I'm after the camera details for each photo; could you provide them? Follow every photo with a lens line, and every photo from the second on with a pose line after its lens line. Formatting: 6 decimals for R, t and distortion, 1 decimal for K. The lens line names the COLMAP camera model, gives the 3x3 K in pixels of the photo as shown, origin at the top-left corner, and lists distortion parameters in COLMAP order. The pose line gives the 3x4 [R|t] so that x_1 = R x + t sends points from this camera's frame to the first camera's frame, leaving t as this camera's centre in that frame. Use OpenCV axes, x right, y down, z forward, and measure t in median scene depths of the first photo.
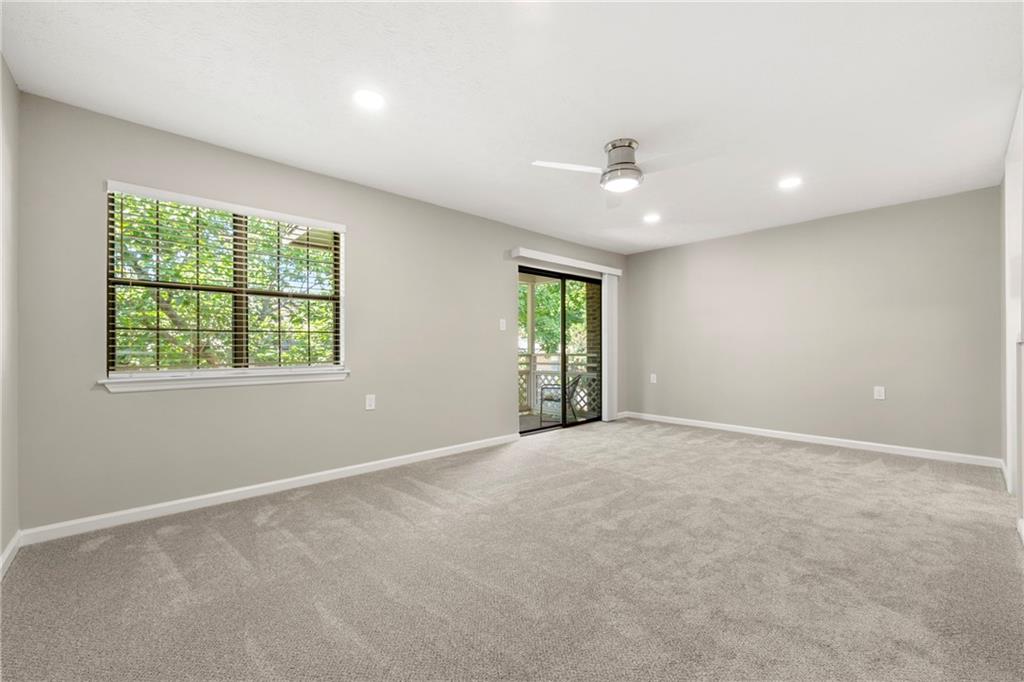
lens RADIAL K [[414.3, 0, 514.0], [0, 414.3, 347.5], [0, 0, 1]] dist [-0.000182, -0.000266]
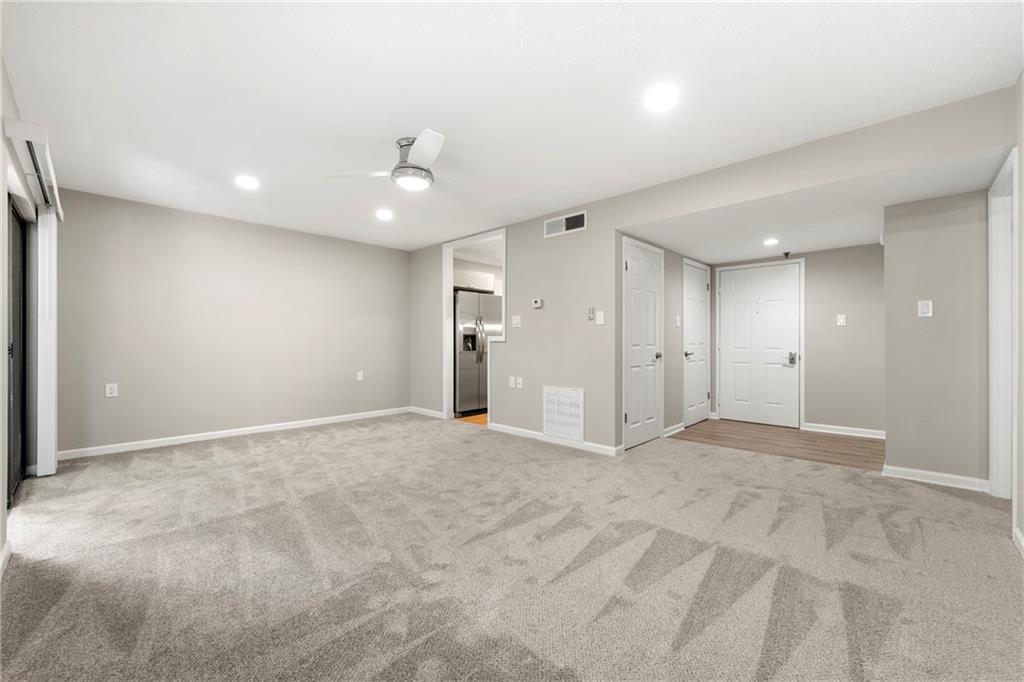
lens RADIAL K [[414.3, 0, 513.9], [0, 414.3, 339.0], [0, 0, 1]] dist [-0.000182, -0.000266]
pose [[-0.057245, 0.008250, 0.998326, -0.605374], [-0.000650, 0.999965, -0.008301, -0.004414], [-0.998360, -0.001124, -0.057238, 0.640255]]
